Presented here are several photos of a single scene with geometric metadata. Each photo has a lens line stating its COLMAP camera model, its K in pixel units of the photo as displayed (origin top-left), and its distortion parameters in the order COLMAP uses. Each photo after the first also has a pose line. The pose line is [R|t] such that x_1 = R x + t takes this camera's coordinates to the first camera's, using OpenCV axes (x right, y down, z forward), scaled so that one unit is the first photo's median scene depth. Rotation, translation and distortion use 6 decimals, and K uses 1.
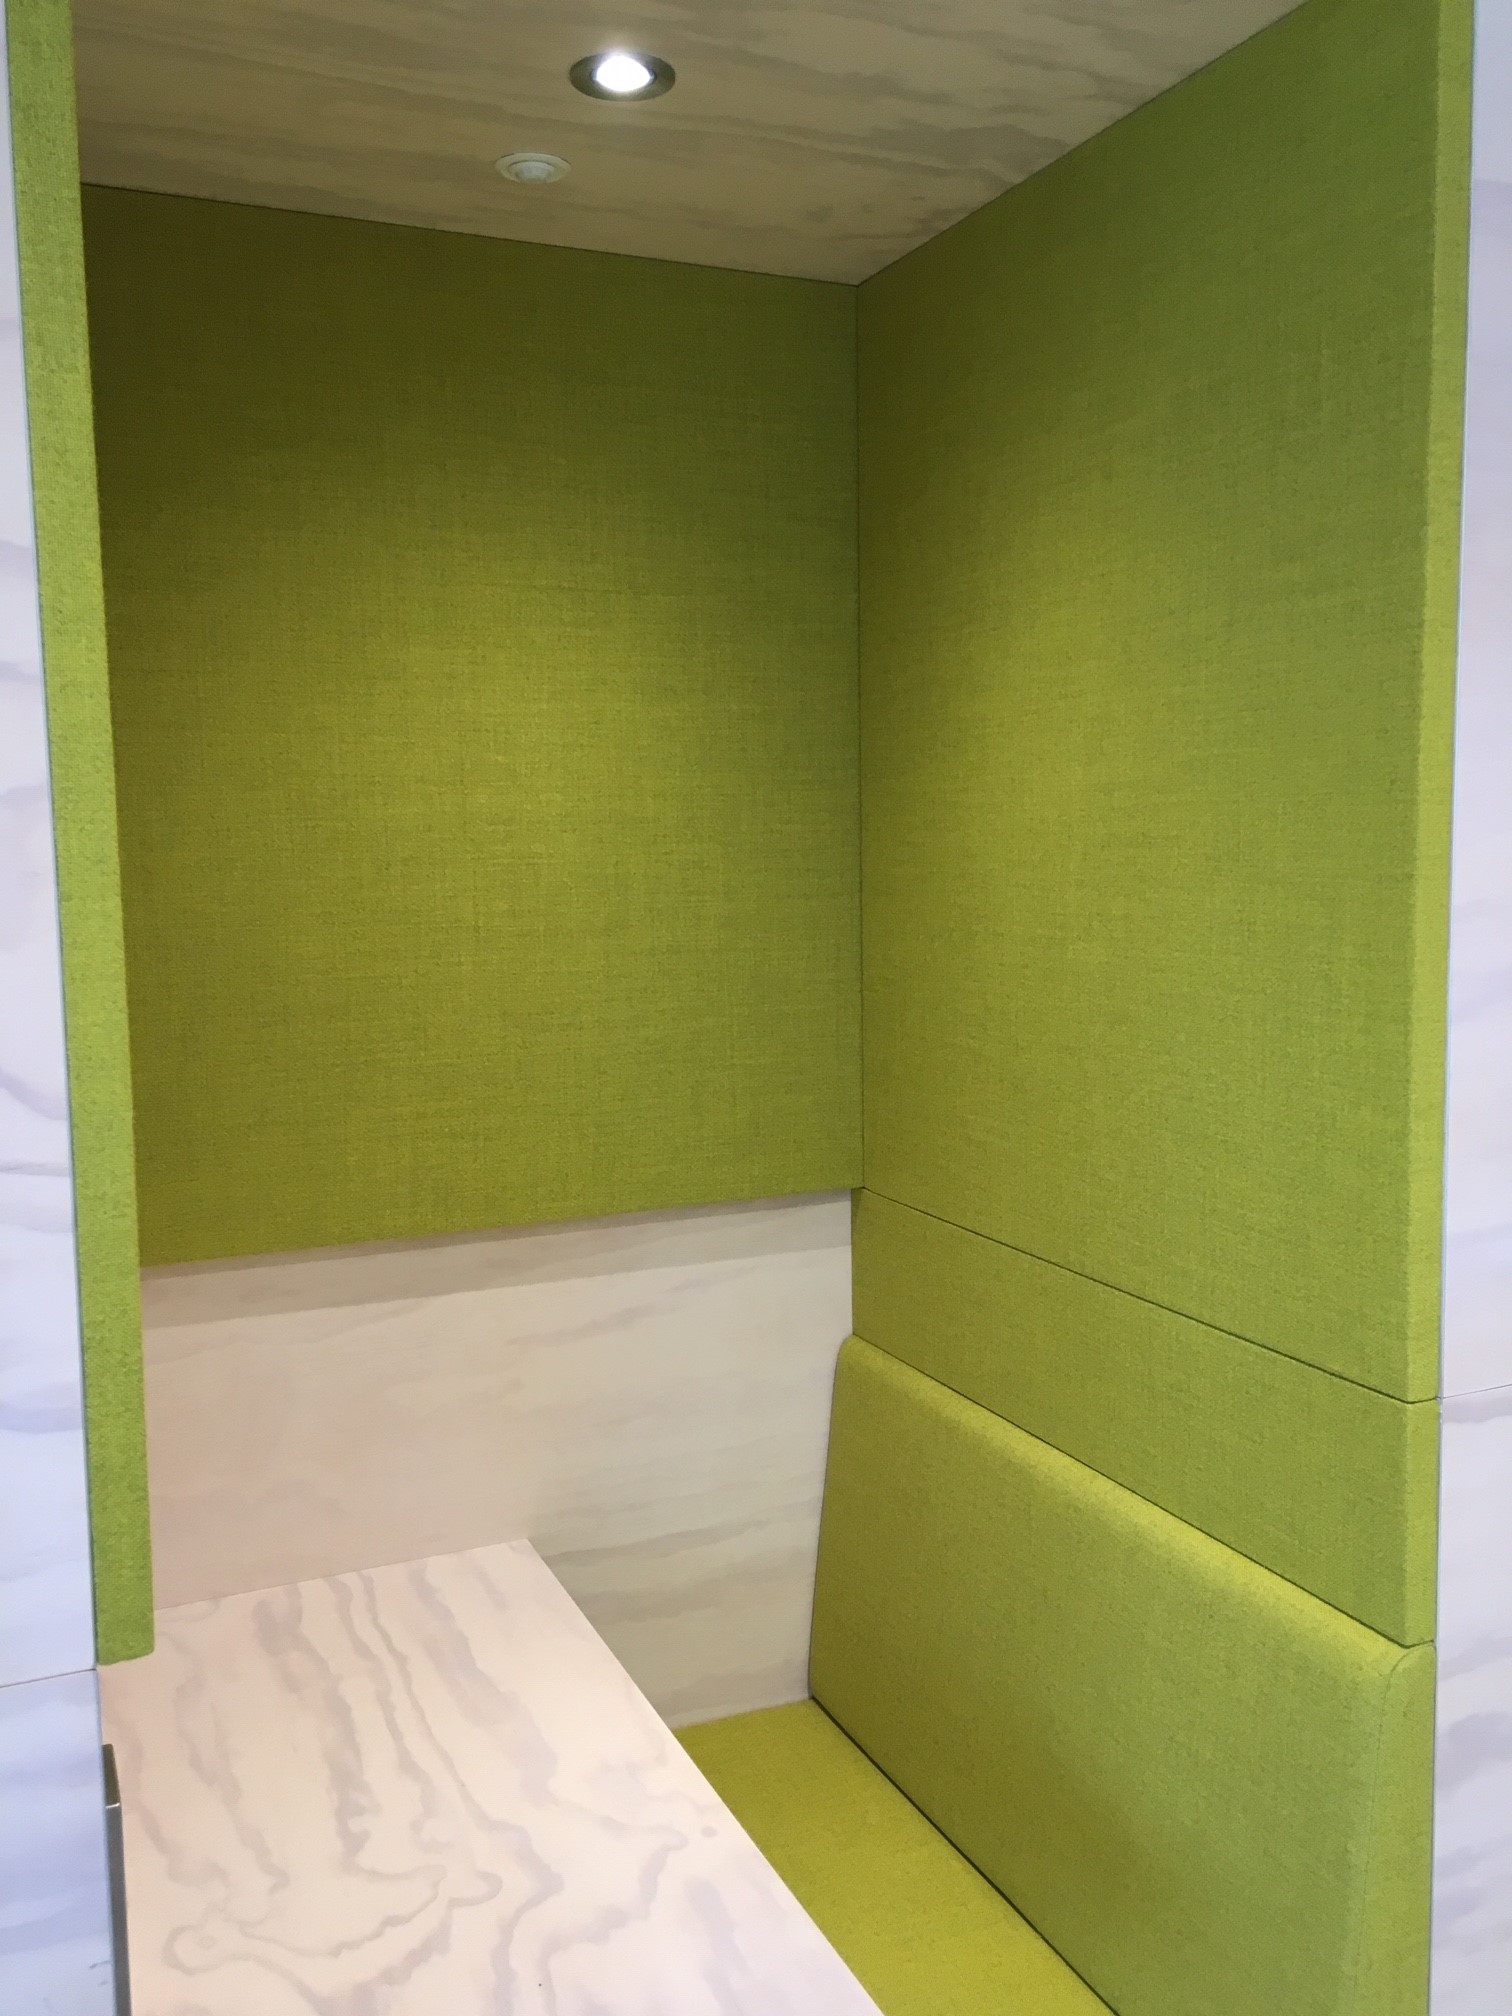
lens RADIAL K [[1714.1, 0, 753.6], [0, 1714.1, 1007.3], [0, 0, 1]] dist [0.080392, -0.098554]
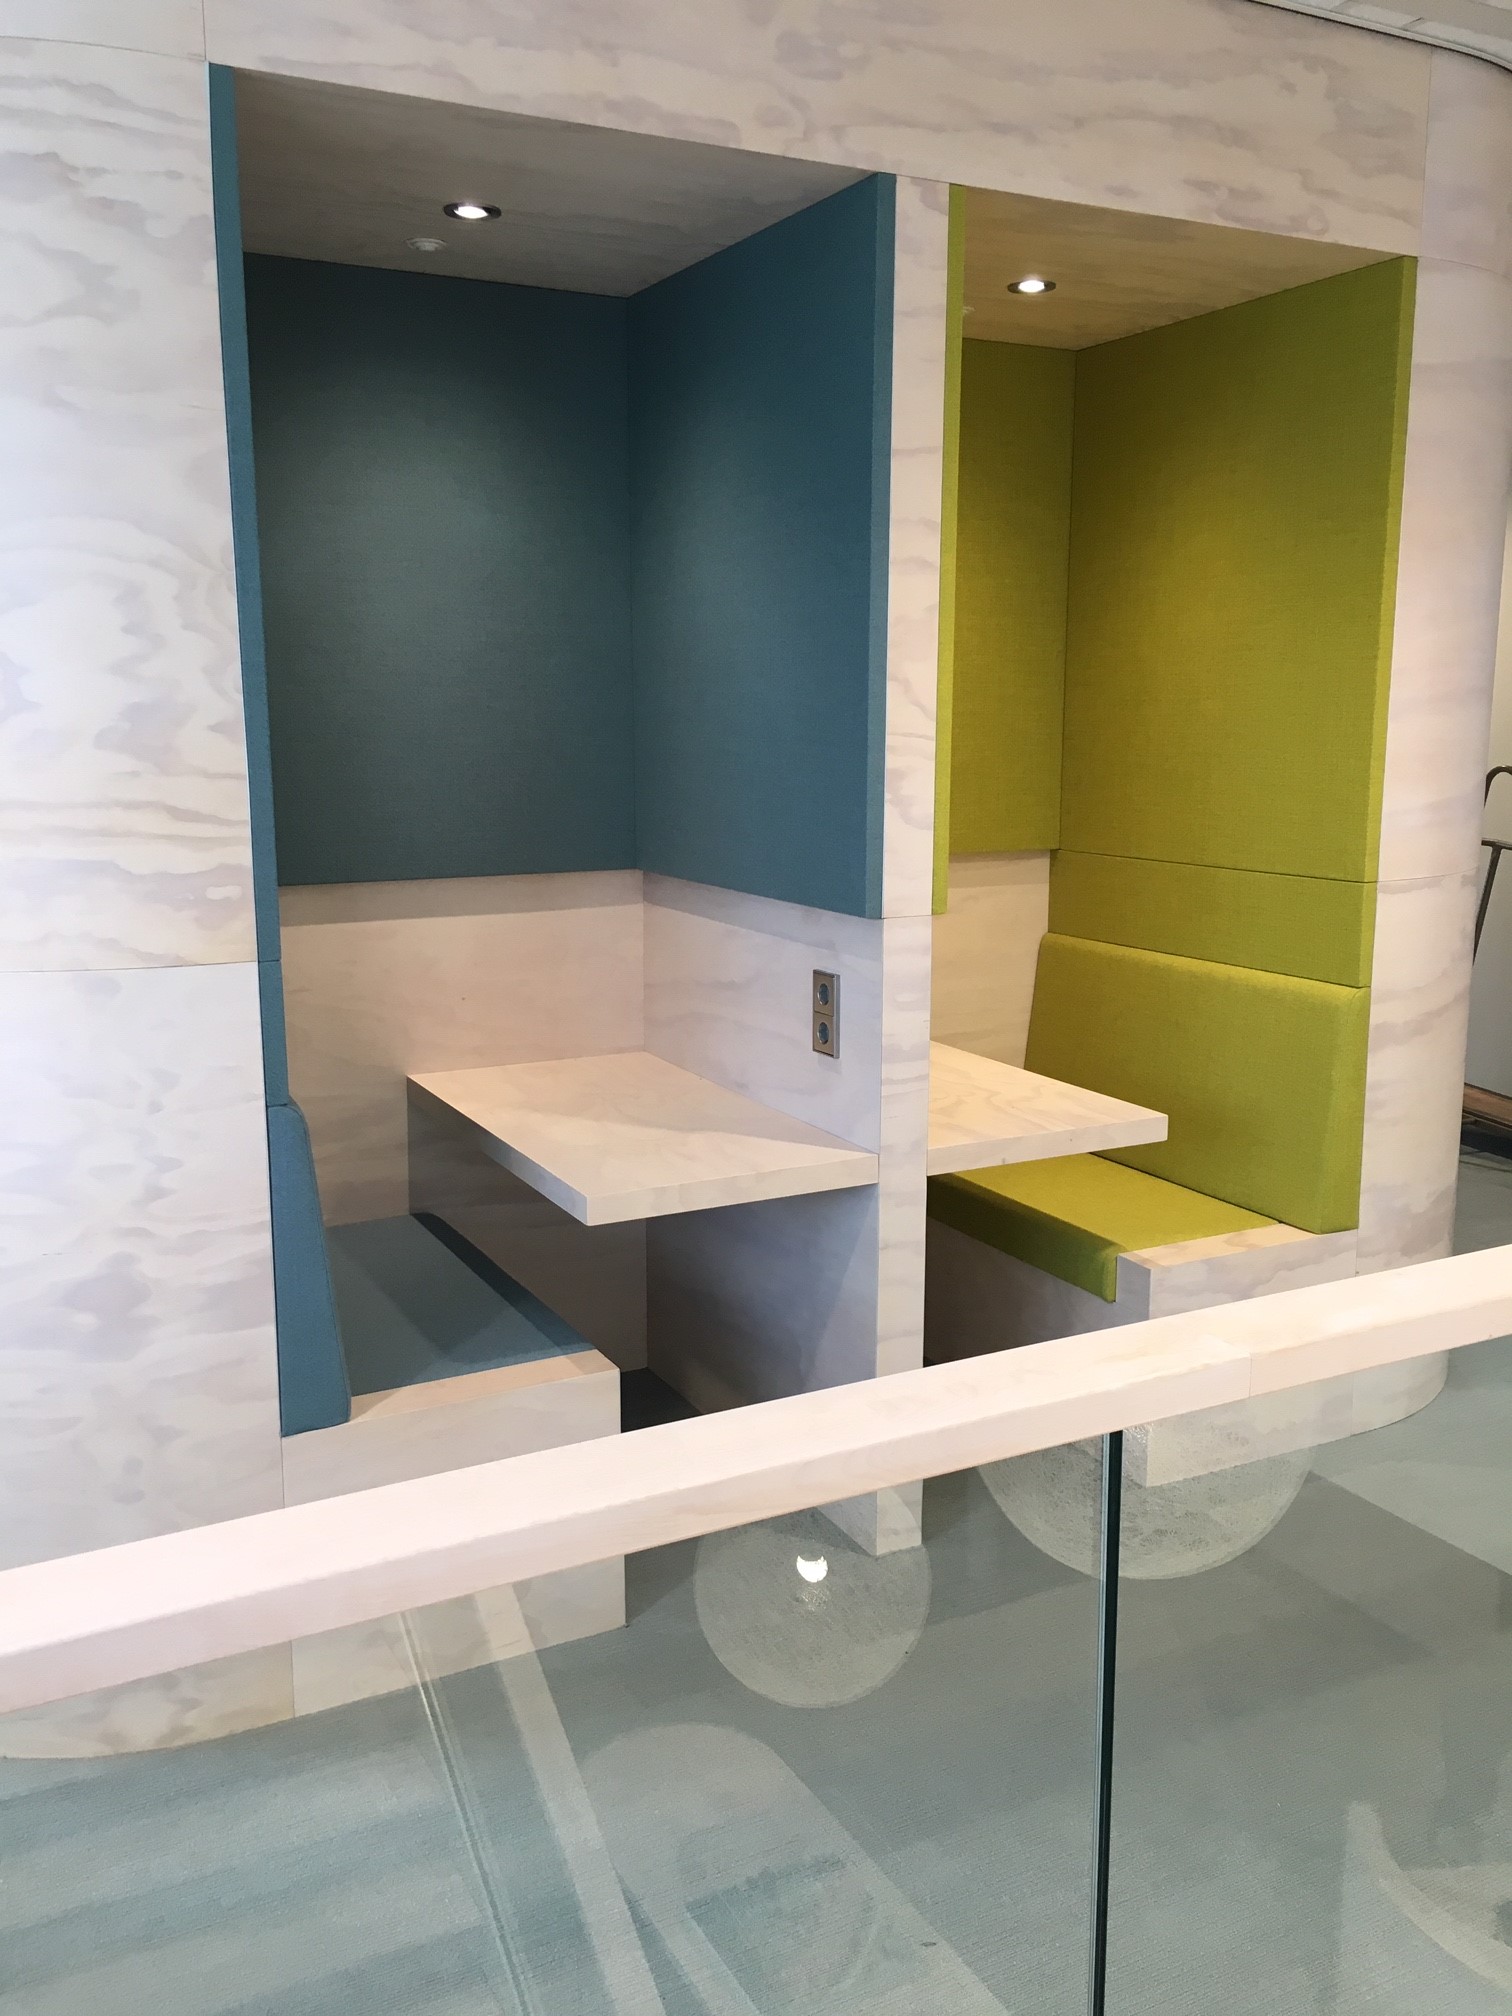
lens RADIAL K [[1714.1, 0, 748.0], [0, 1714.1, 1016.7], [0, 0, 1]] dist [0.080392, -0.098554]
pose [[0.997849, 0.001974, 0.065526, -0.498068], [-0.006594, 0.997500, 0.070362, 0.199780], [-0.065223, -0.070642, 0.995367, -1.057234]]
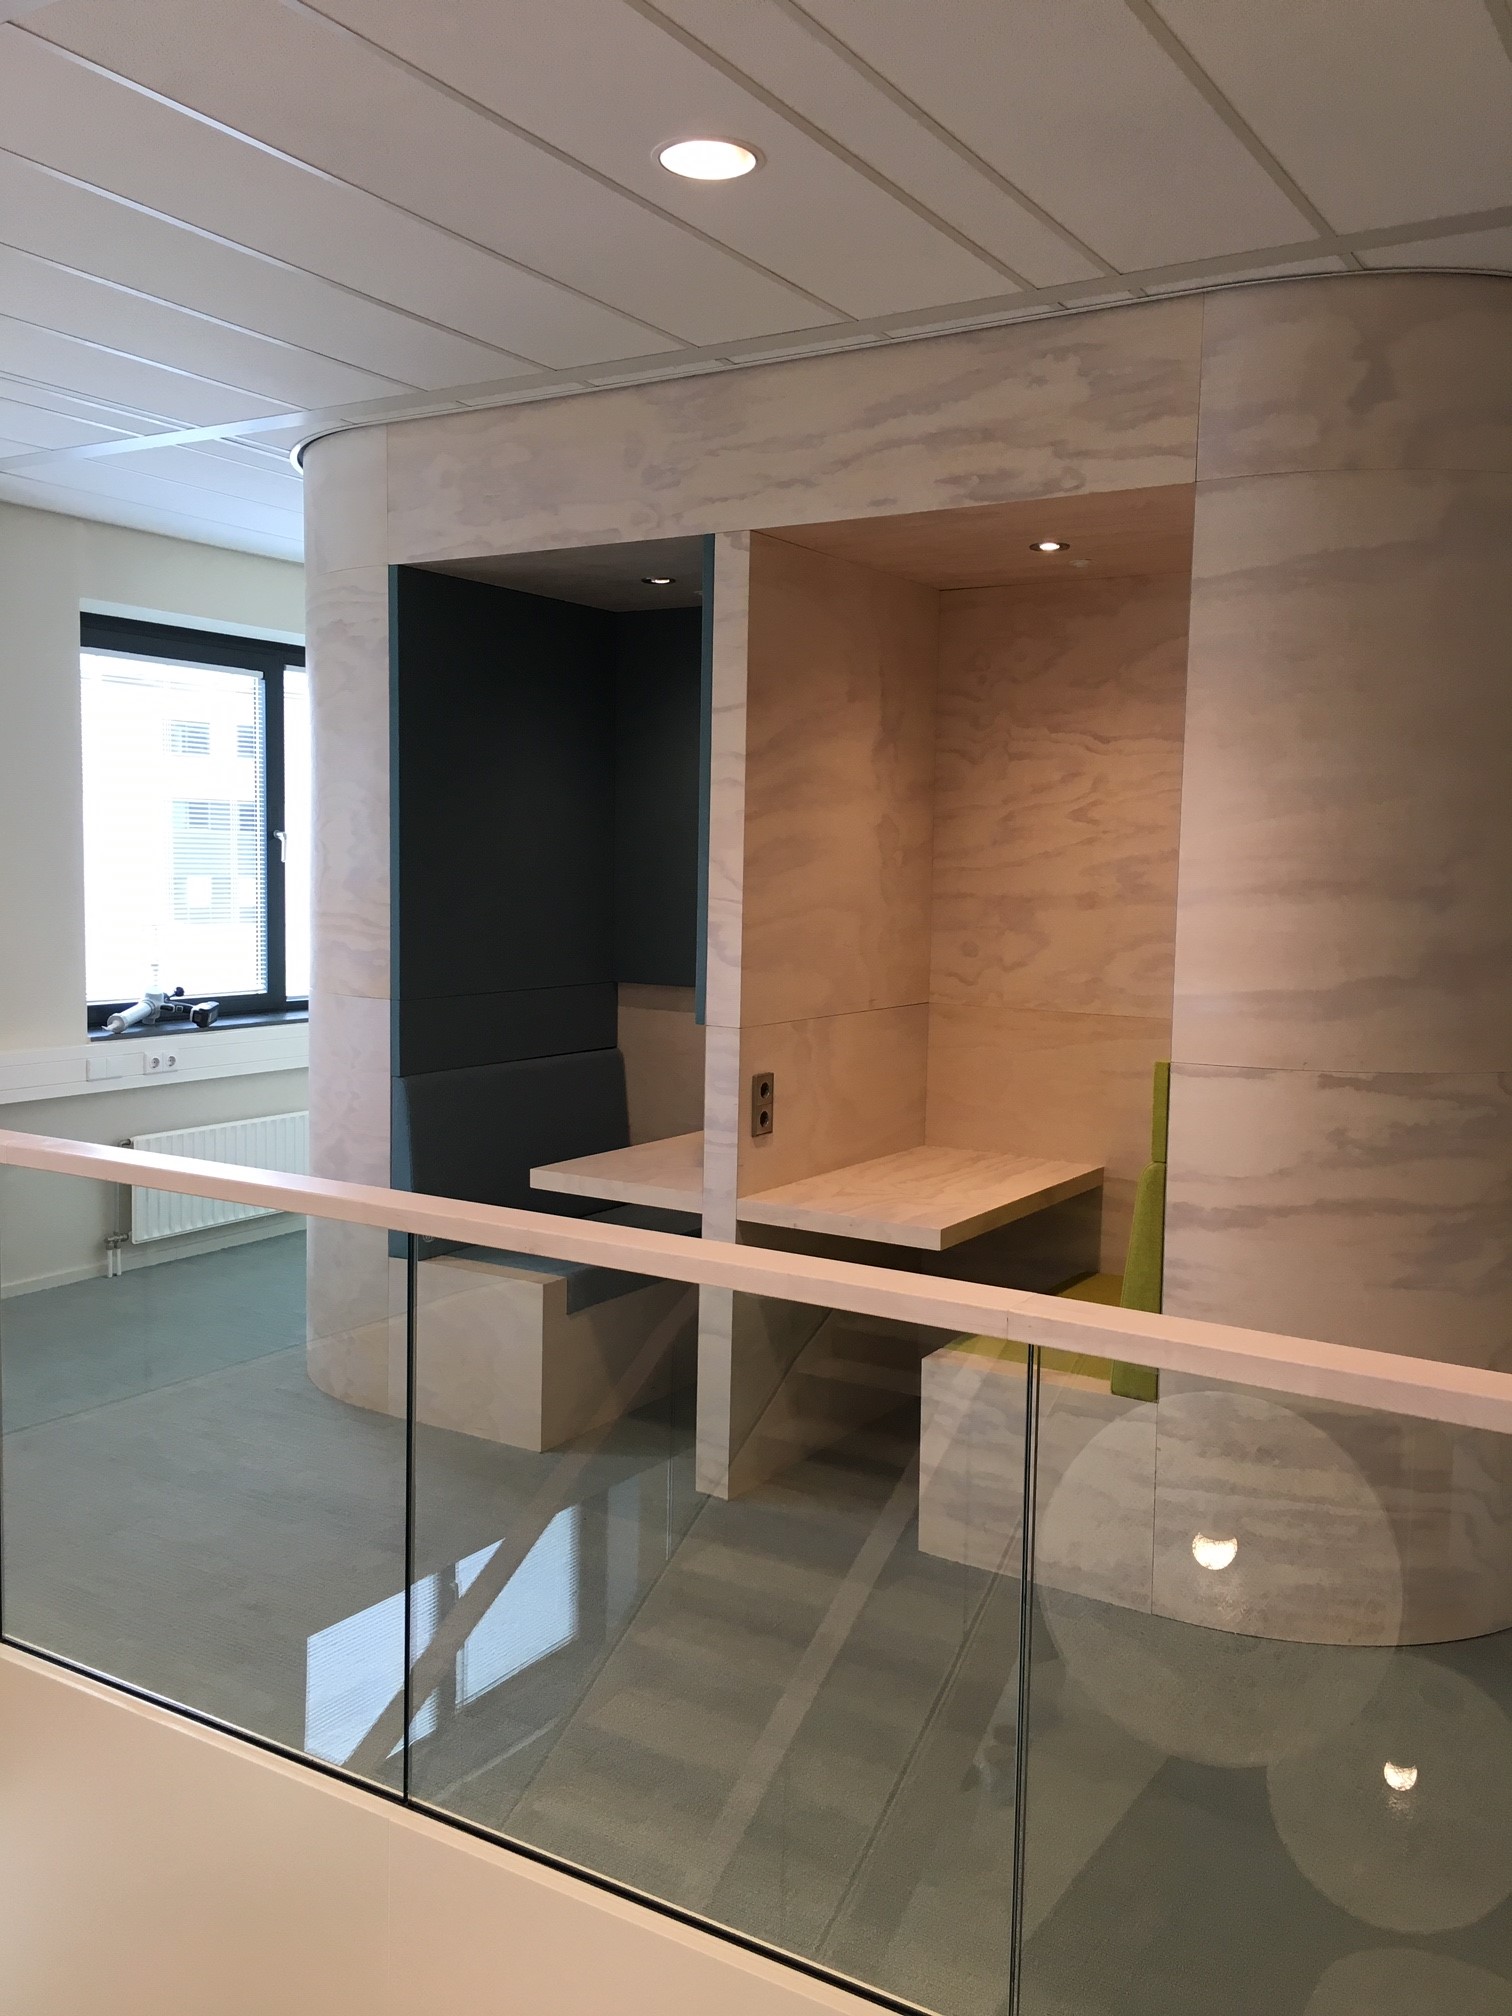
lens RADIAL K [[1714.1, 0, 759.9], [0, 1714.1, 1012.2], [0, 0, 1]] dist [0.080392, -0.098554]
pose [[0.555629, 0.099841, -0.825414, 1.675378], [-0.118447, 0.992143, 0.040275, 0.101230], [0.822950, 0.075390, 0.563089, -0.690060]]
